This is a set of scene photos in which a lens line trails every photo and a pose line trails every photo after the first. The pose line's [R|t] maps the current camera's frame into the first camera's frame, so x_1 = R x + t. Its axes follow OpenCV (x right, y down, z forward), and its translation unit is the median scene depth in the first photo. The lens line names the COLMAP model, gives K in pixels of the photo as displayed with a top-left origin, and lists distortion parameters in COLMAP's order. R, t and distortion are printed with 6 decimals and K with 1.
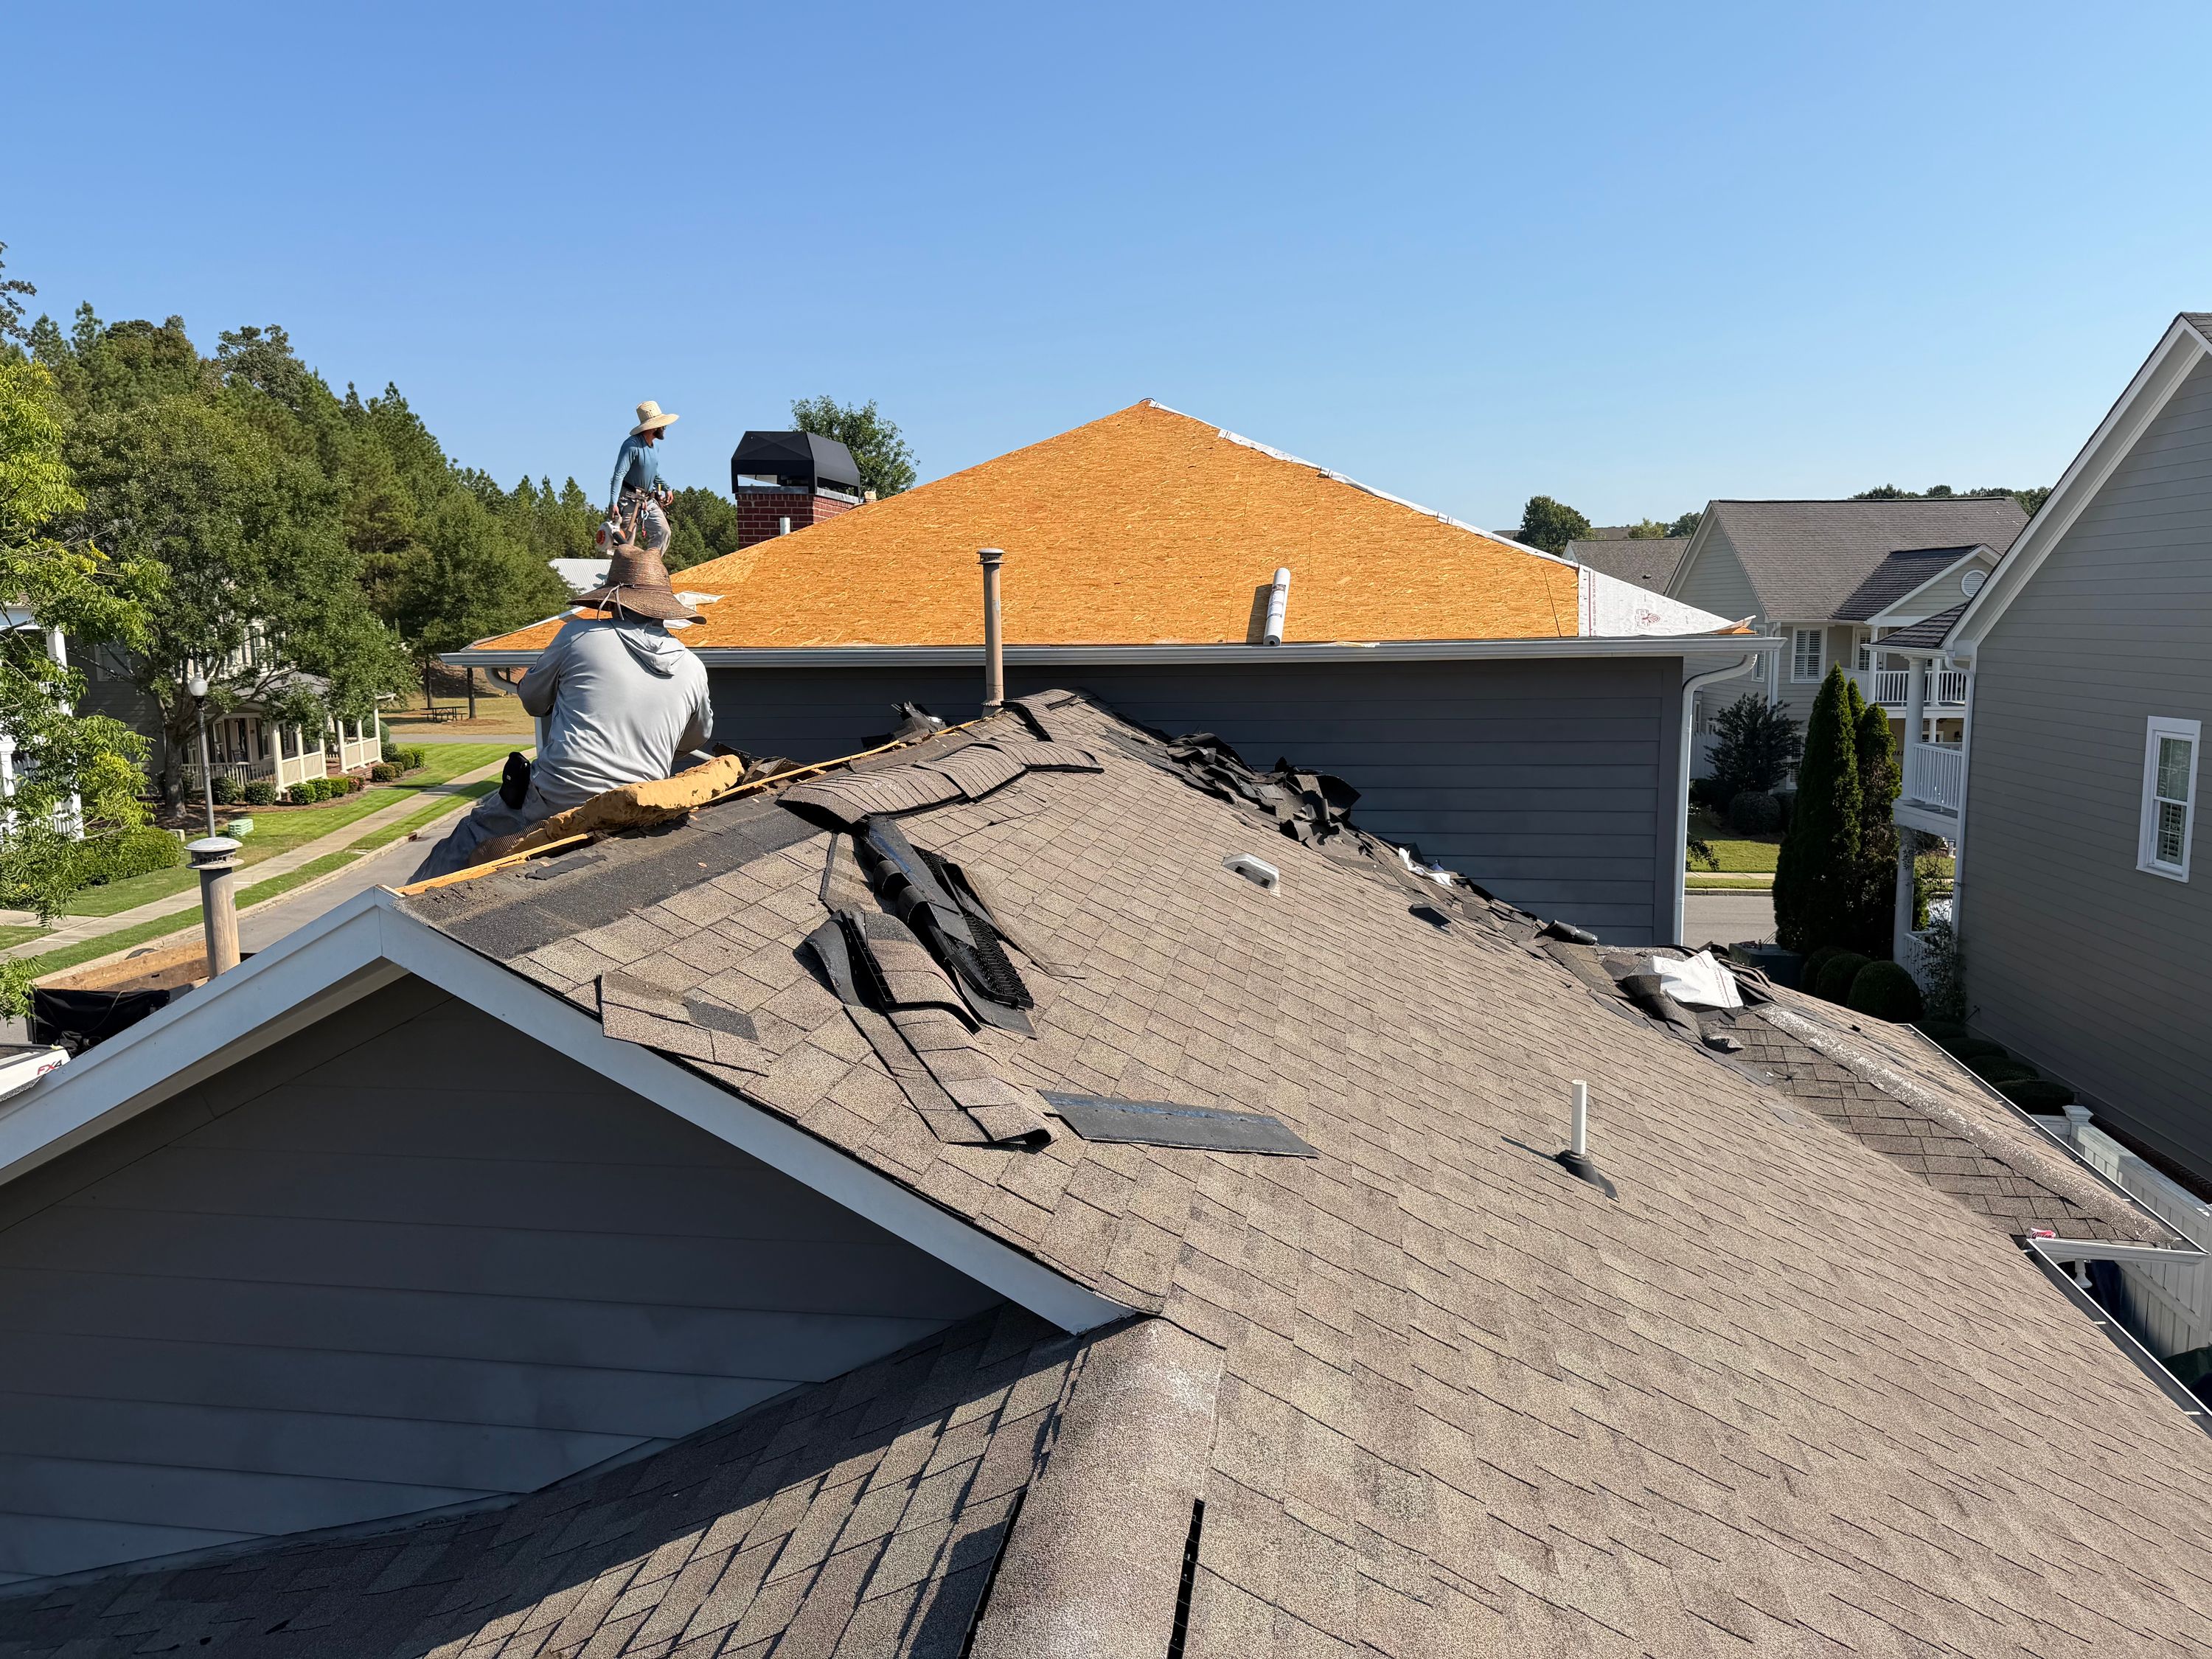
lens RADIAL K [[1542.2, 0, 1131.6], [0, 1542.2, 825.6], [0, 0, 1]] dist [0.057776, -0.068034]
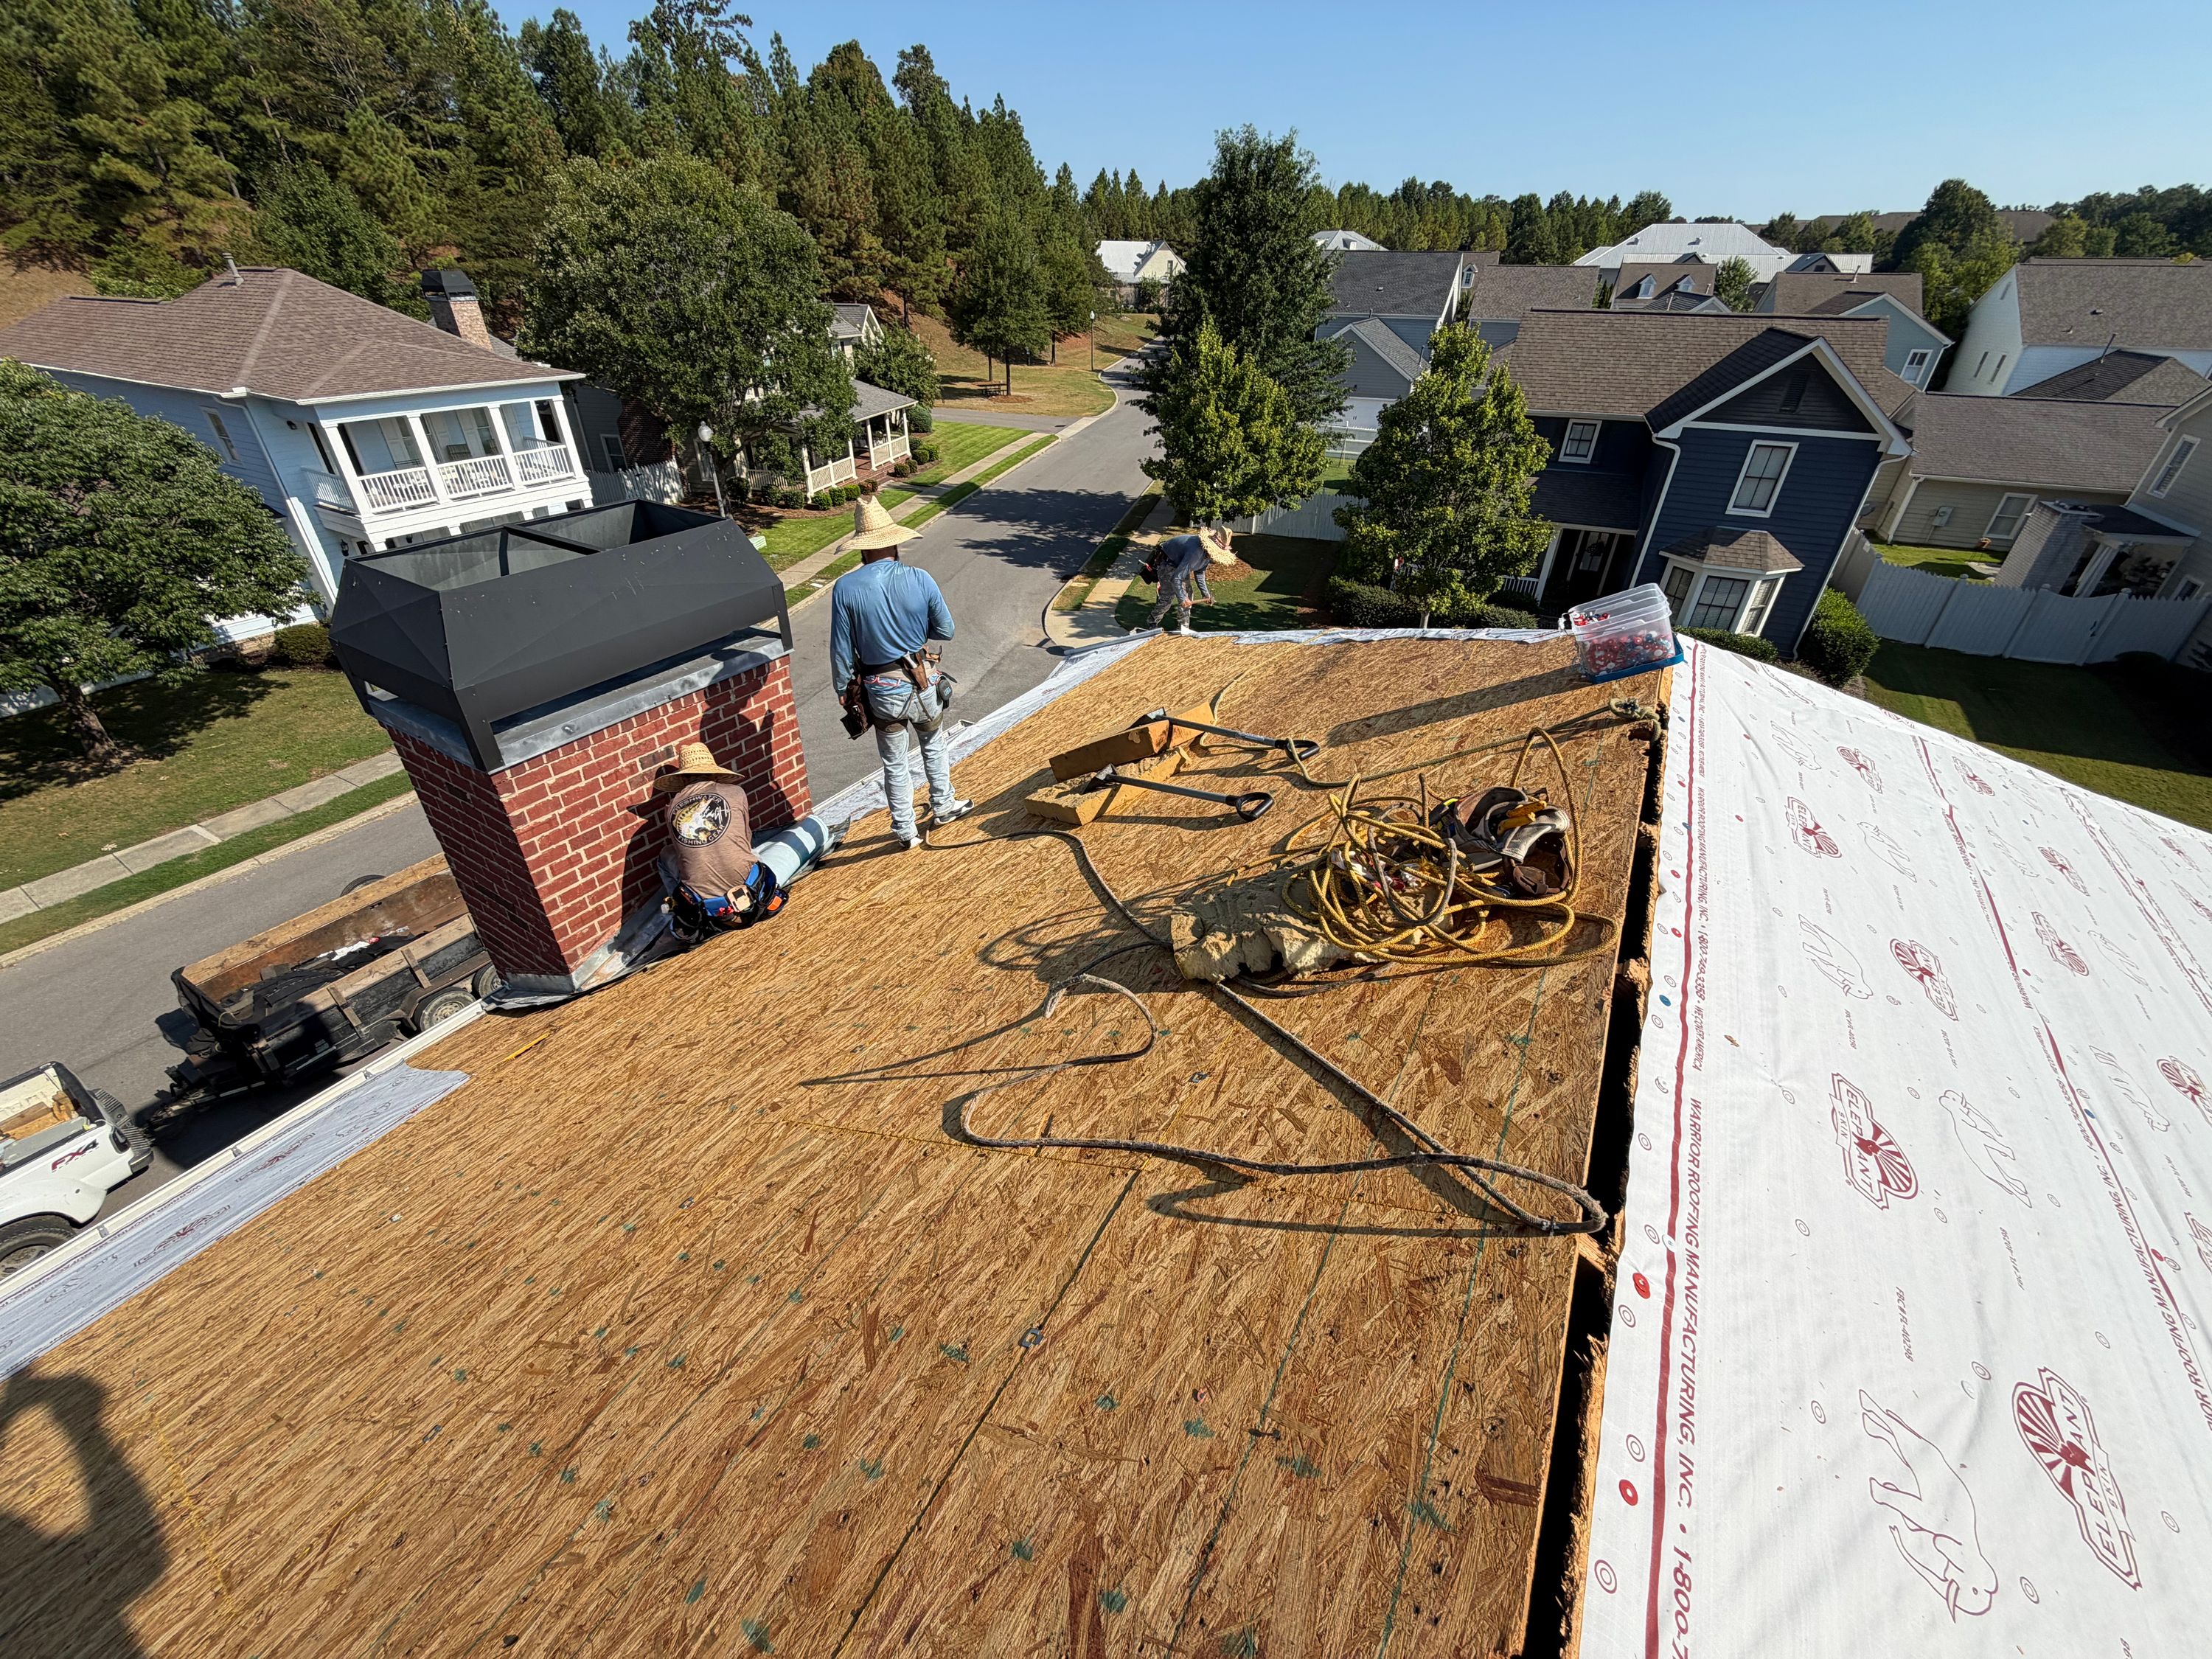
lens RADIAL K [[884.5, 0, 1114.1], [0, 884.5, 831.9], [0, 0, 1]] dist [-0.001441, -0.000280]
pose [[0.925668, 0.225991, -0.303424, 0.001430], [-0.076973, 0.897717, 0.433797, -0.116855], [0.370423, -0.378197, 0.848383, 0.336032]]
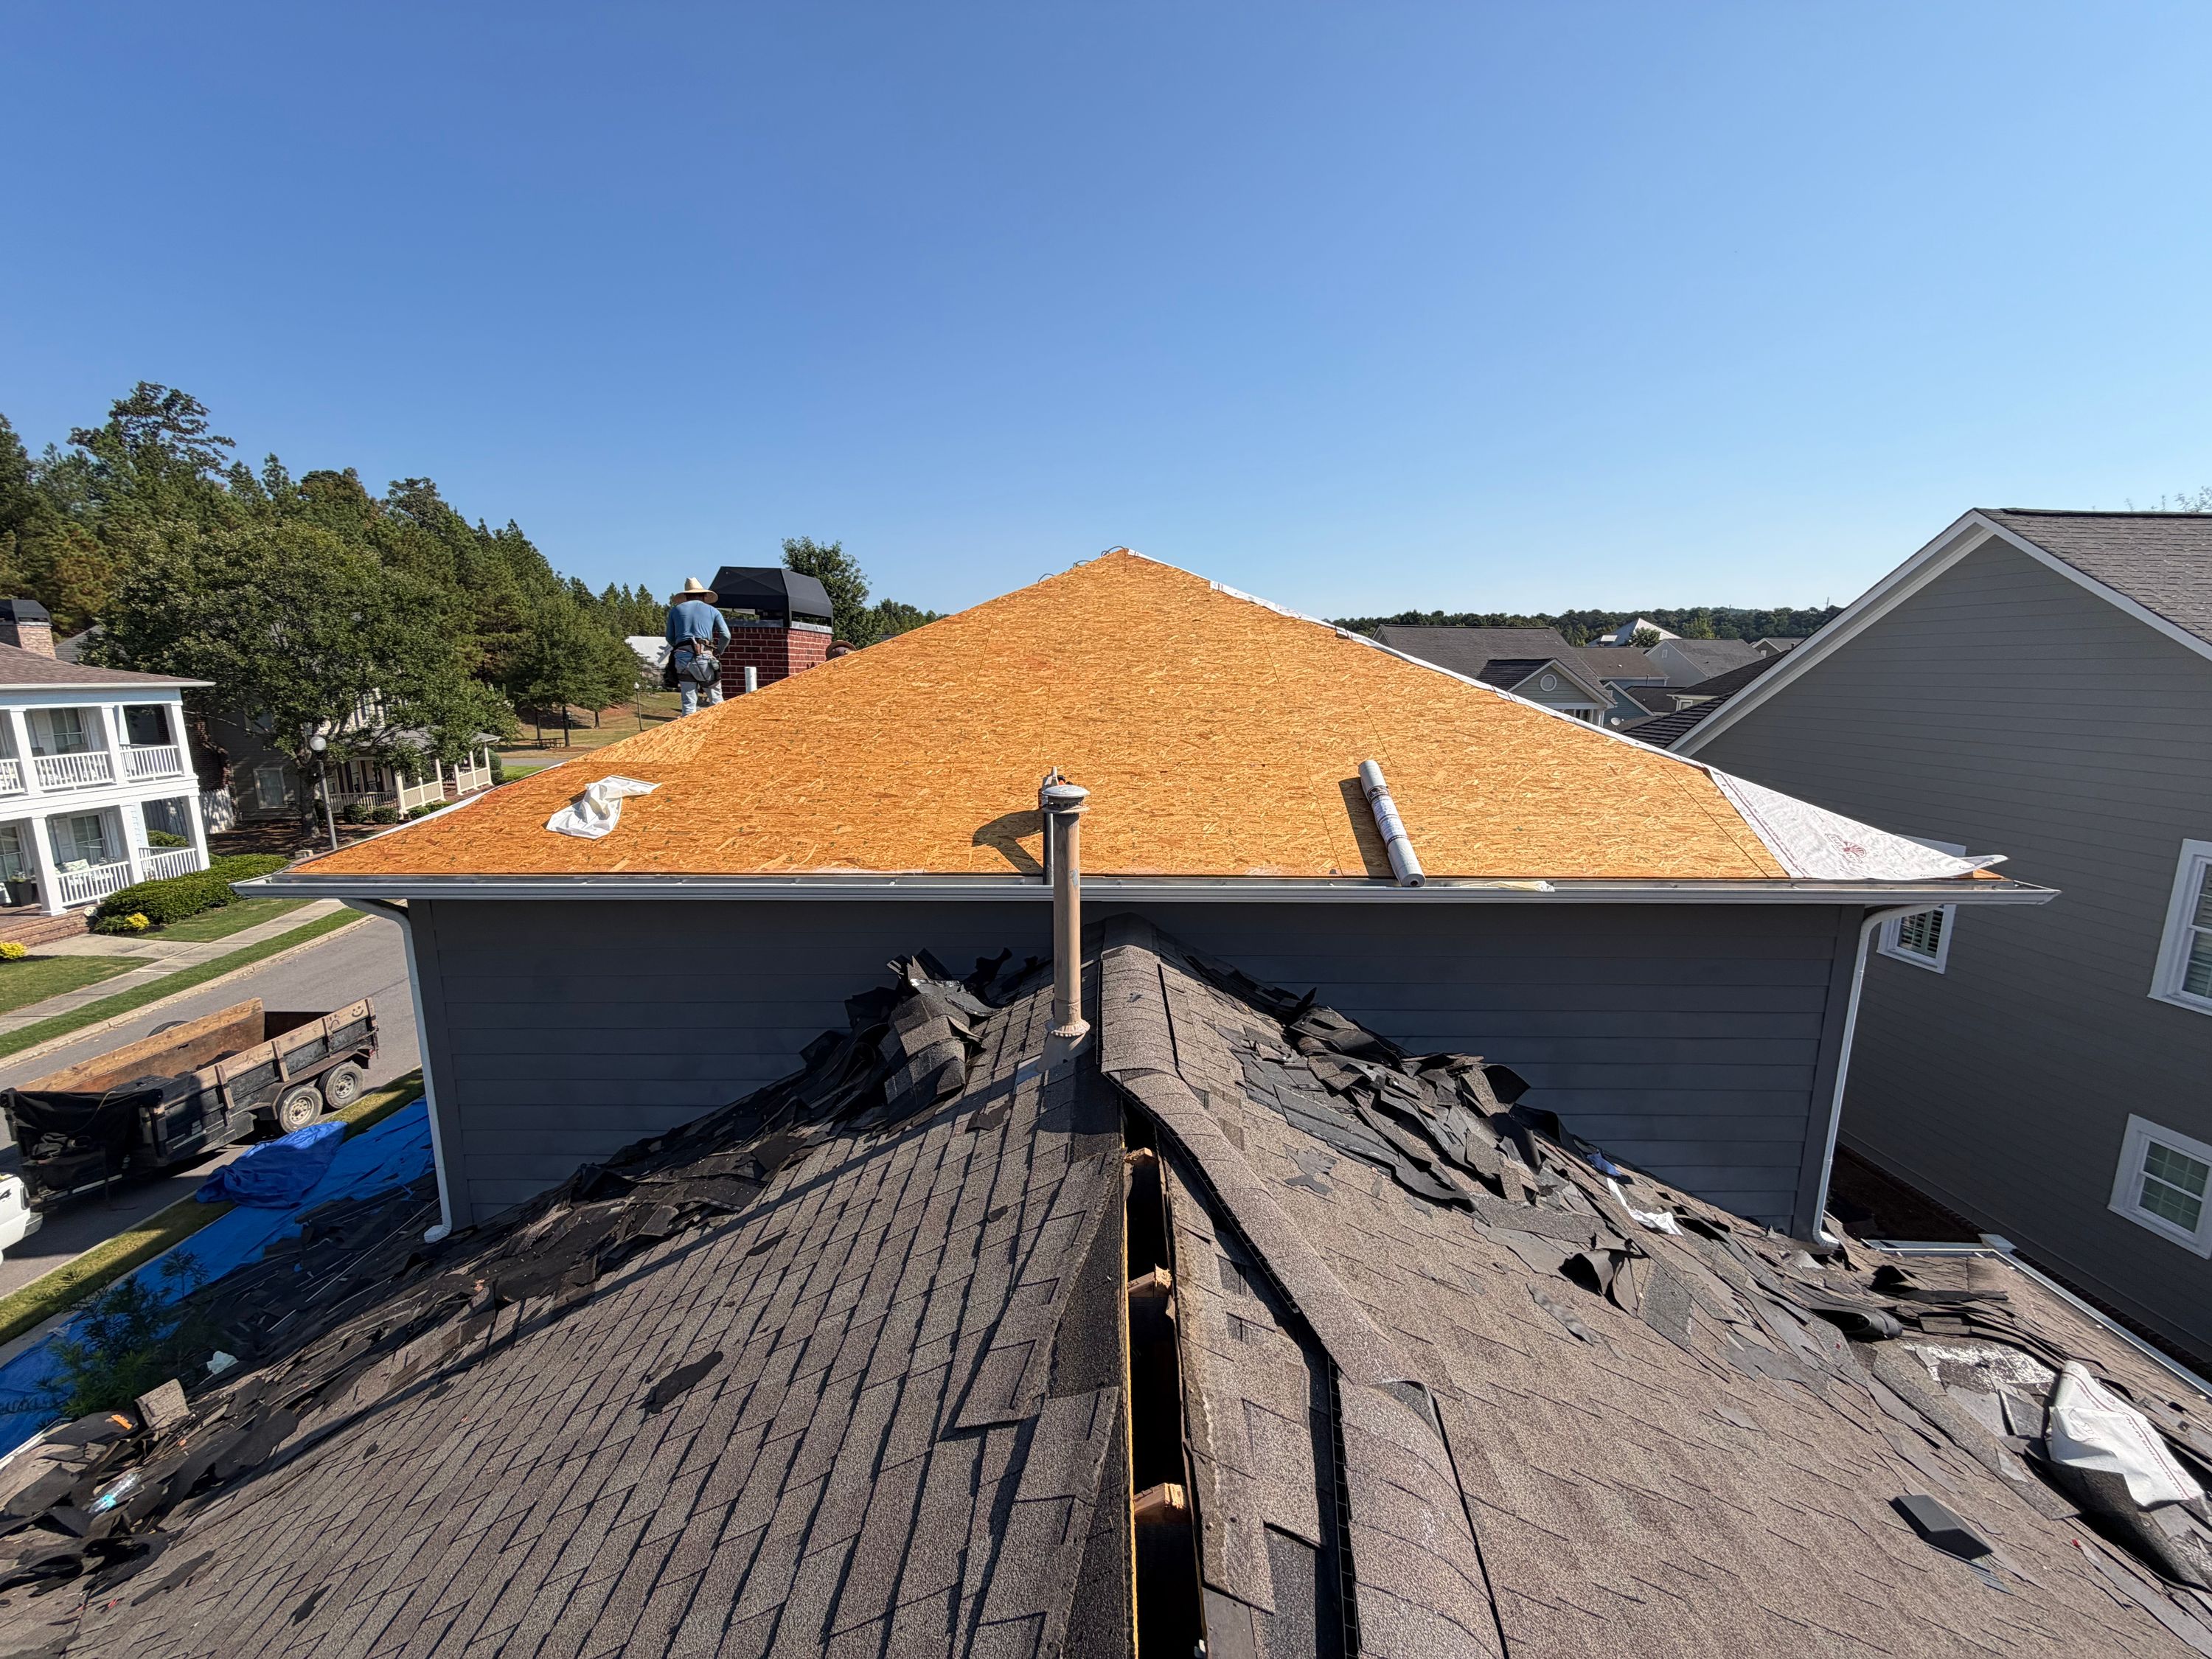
lens RADIAL K [[884.5, 0, 1114.1], [0, 884.5, 831.9], [0, 0, 1]] dist [-0.001441, -0.000280]
pose [[0.991030, -0.006778, 0.133466, -0.025669], [0.001211, 0.999128, 0.041745, -0.037956], [-0.133633, -0.041209, 0.990174, 0.140729]]
